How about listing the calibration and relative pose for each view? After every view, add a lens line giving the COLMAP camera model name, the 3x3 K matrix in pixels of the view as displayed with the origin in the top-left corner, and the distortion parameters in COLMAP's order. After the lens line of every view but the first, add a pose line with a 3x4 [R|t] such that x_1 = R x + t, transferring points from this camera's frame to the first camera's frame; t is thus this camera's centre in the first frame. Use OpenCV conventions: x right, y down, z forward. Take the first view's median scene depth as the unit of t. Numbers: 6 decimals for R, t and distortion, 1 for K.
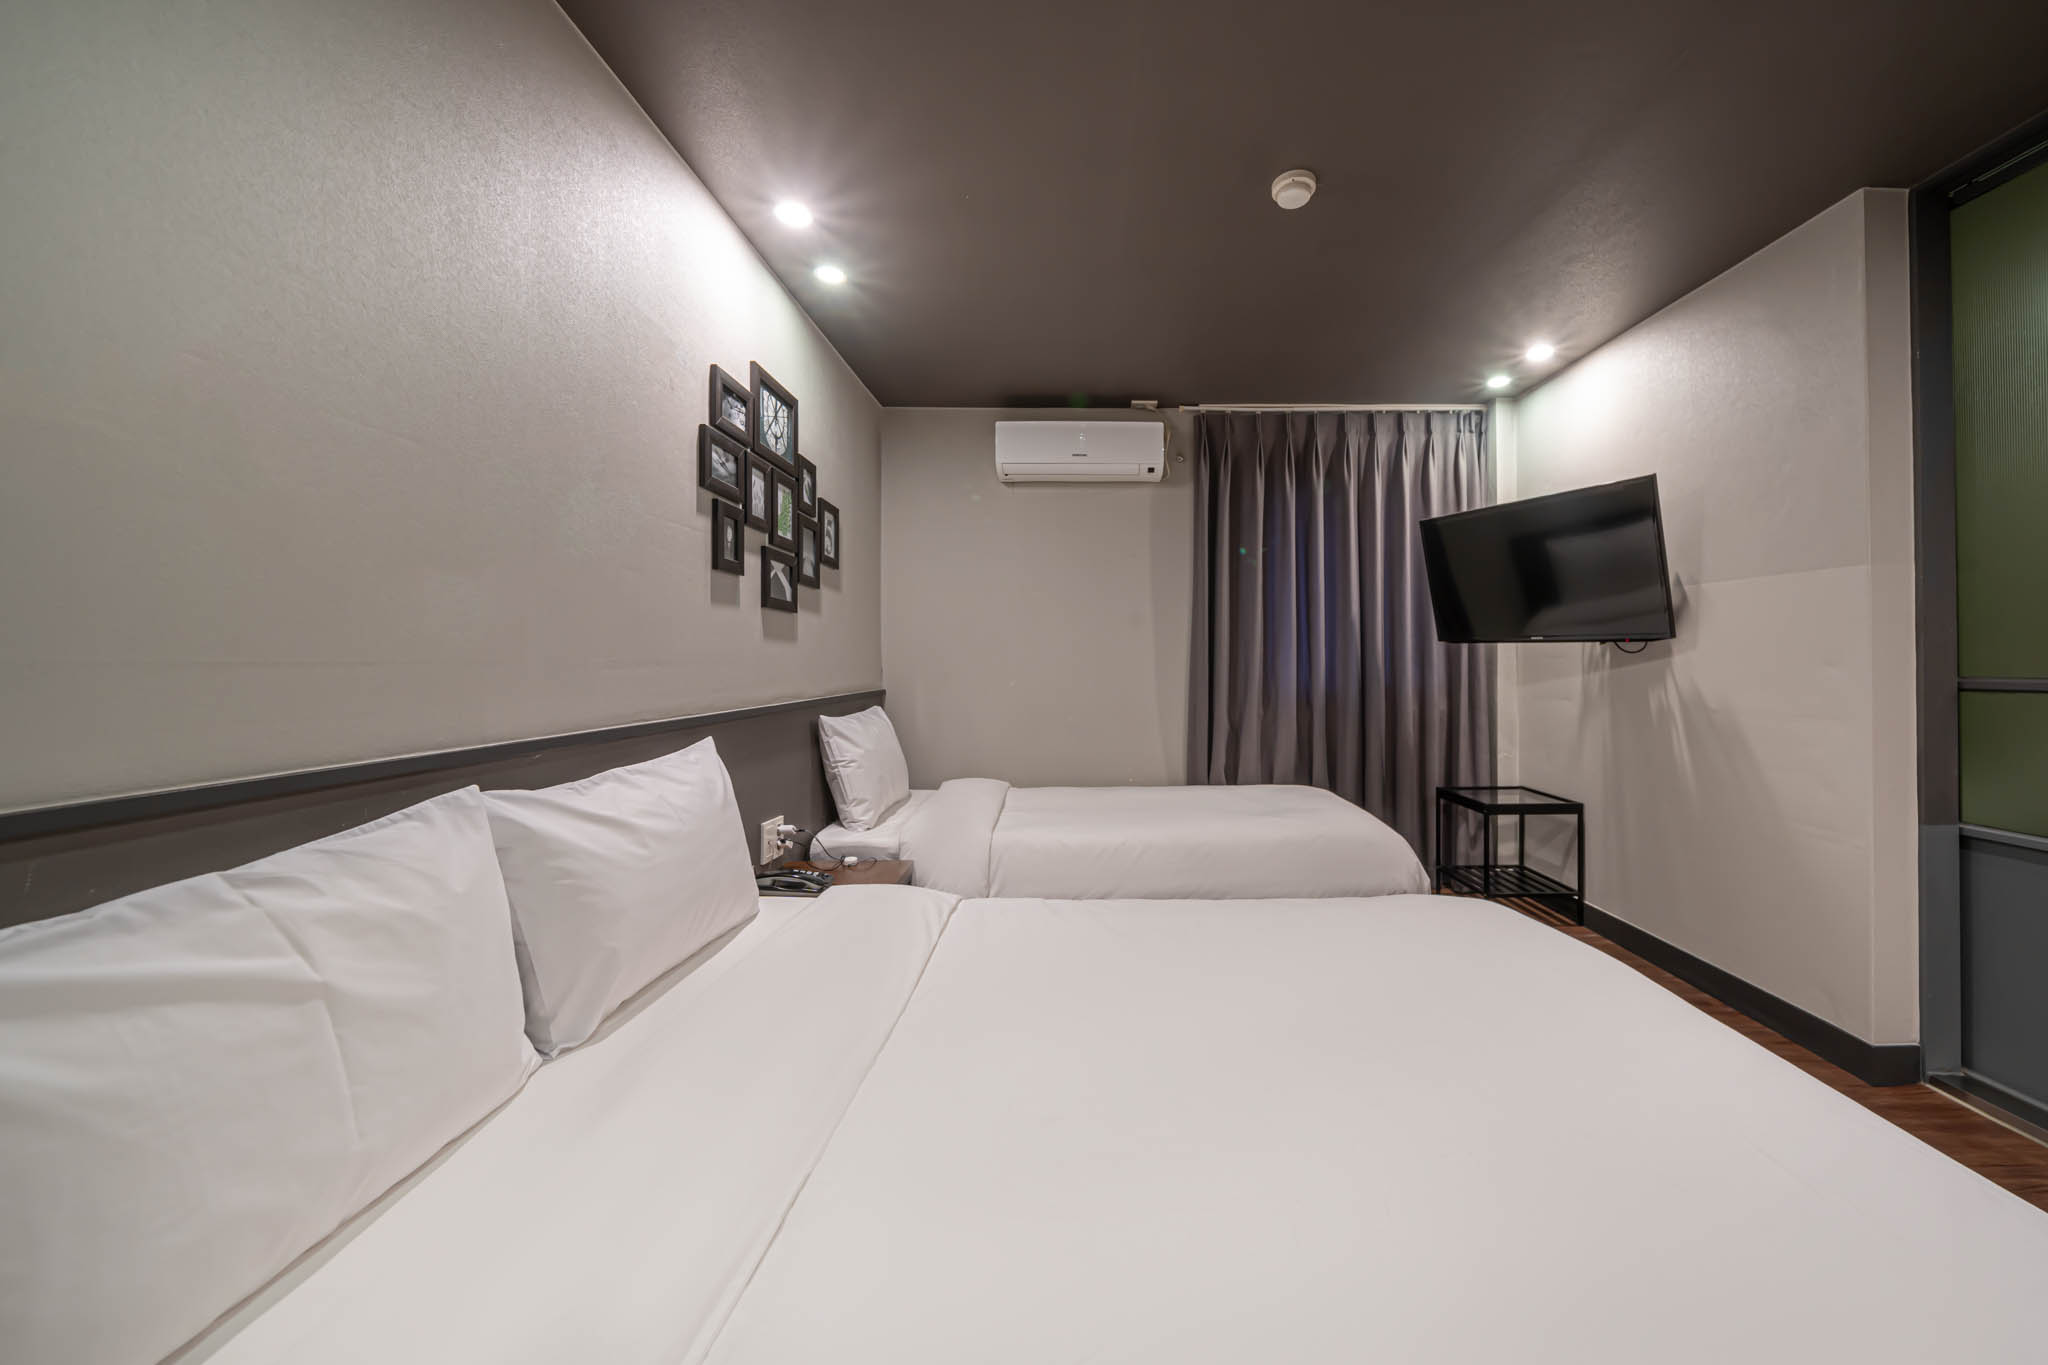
lens RADIAL K [[748.8, 0, 1024.9], [0, 748.8, 657.3], [0, 0, 1]] dist [0.000125, 0.000012]
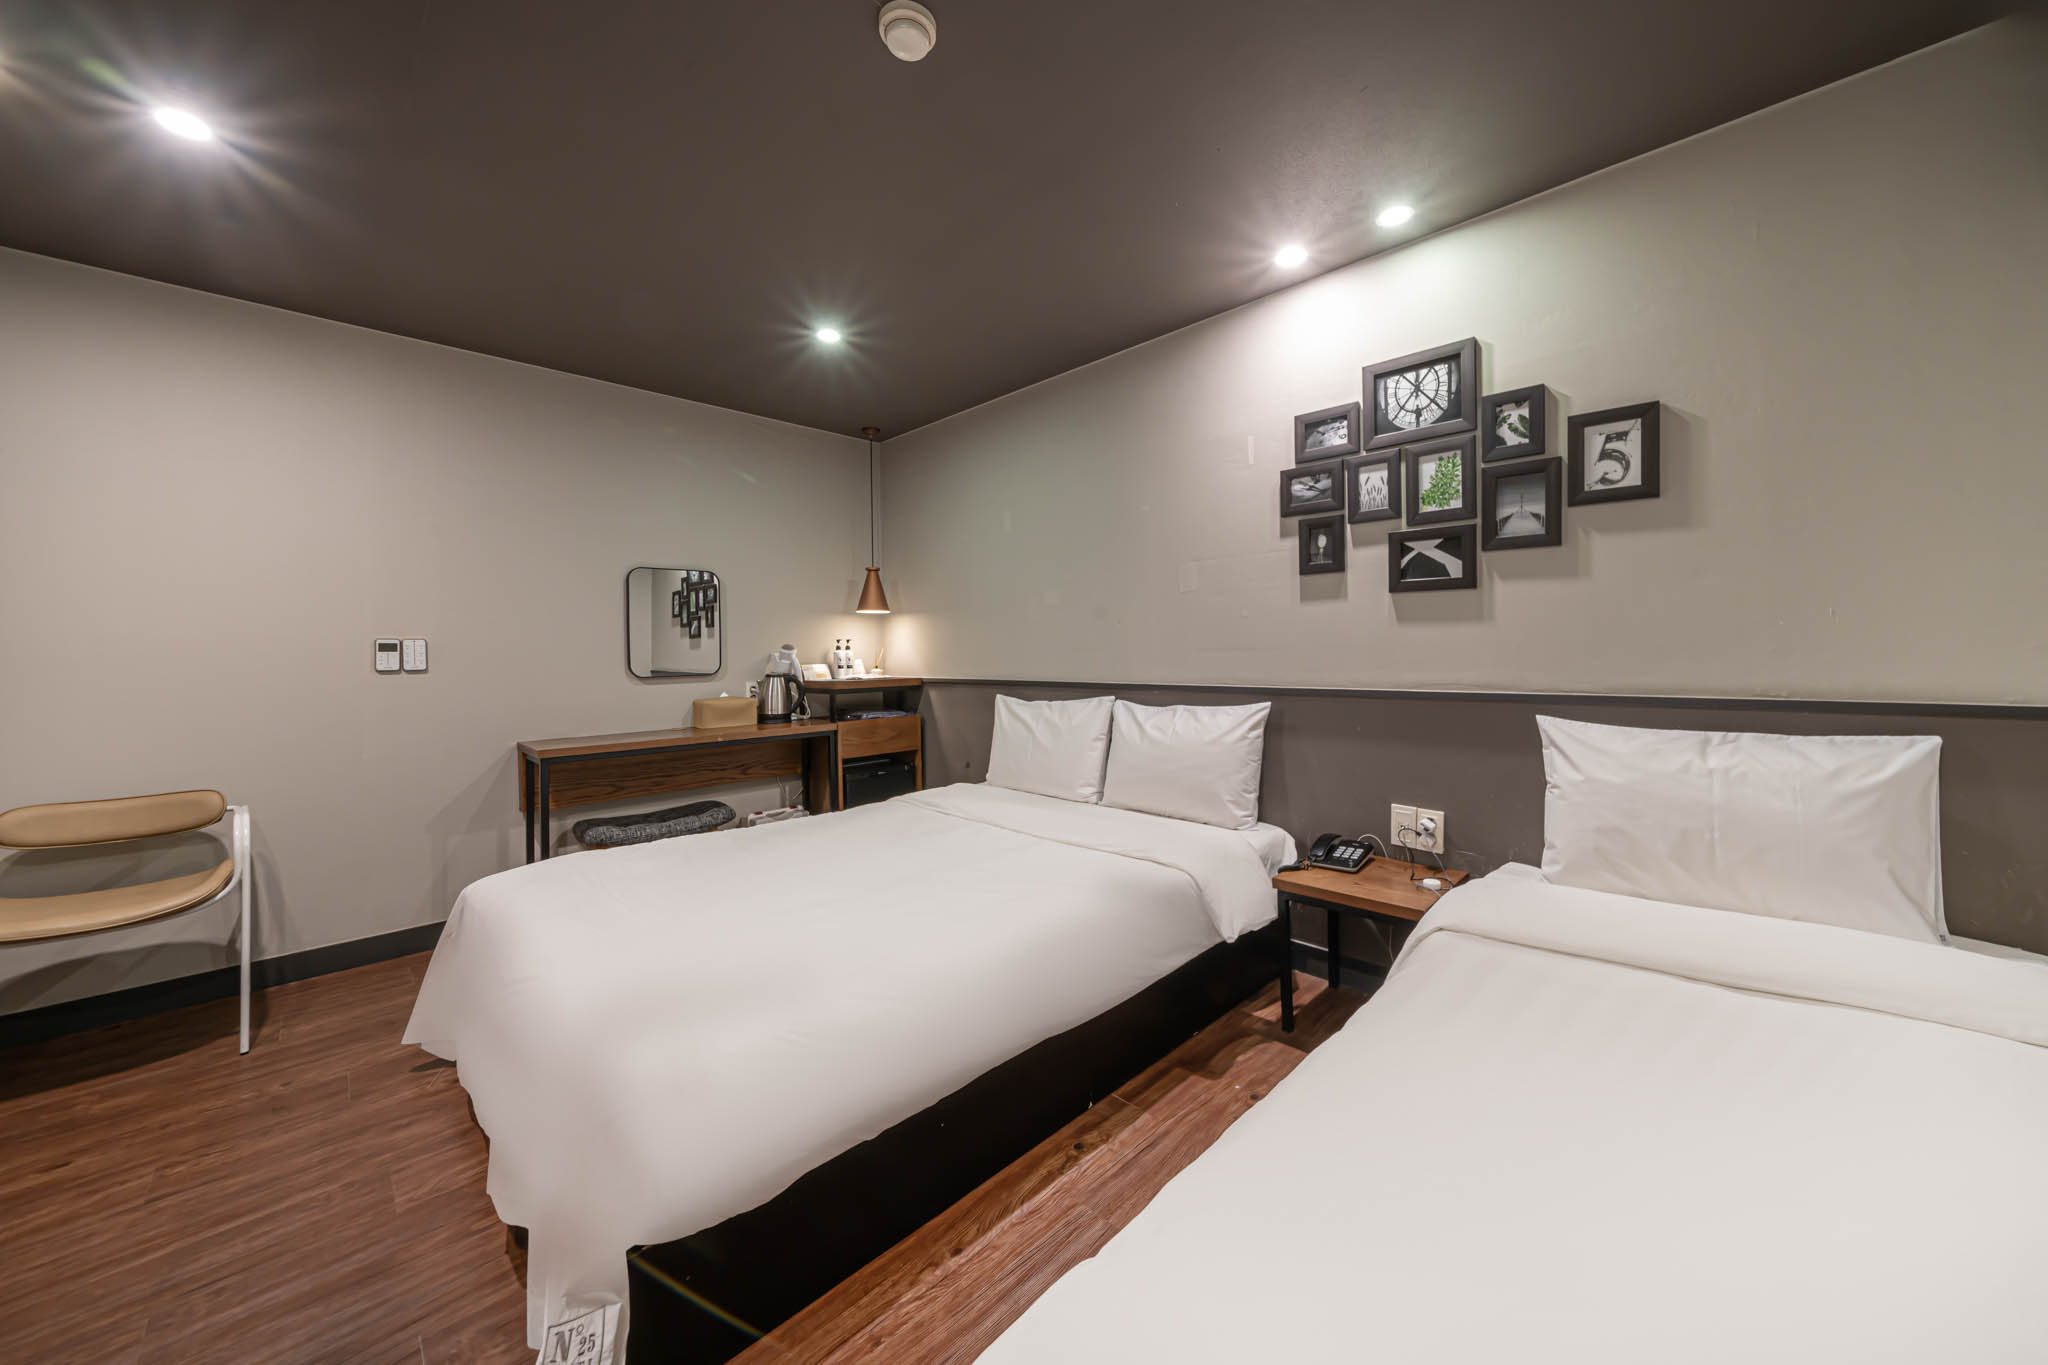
lens RADIAL K [[748.8, 0, 1024.9], [0, 748.8, 657.3], [0, 0, 1]] dist [0.000125, 0.000012]
pose [[-0.676506, 0.003017, -0.736431, 0.828100], [0.009019, 0.999951, -0.004189, 0.022835], [0.736382, -0.009476, -0.676500, 1.487653]]
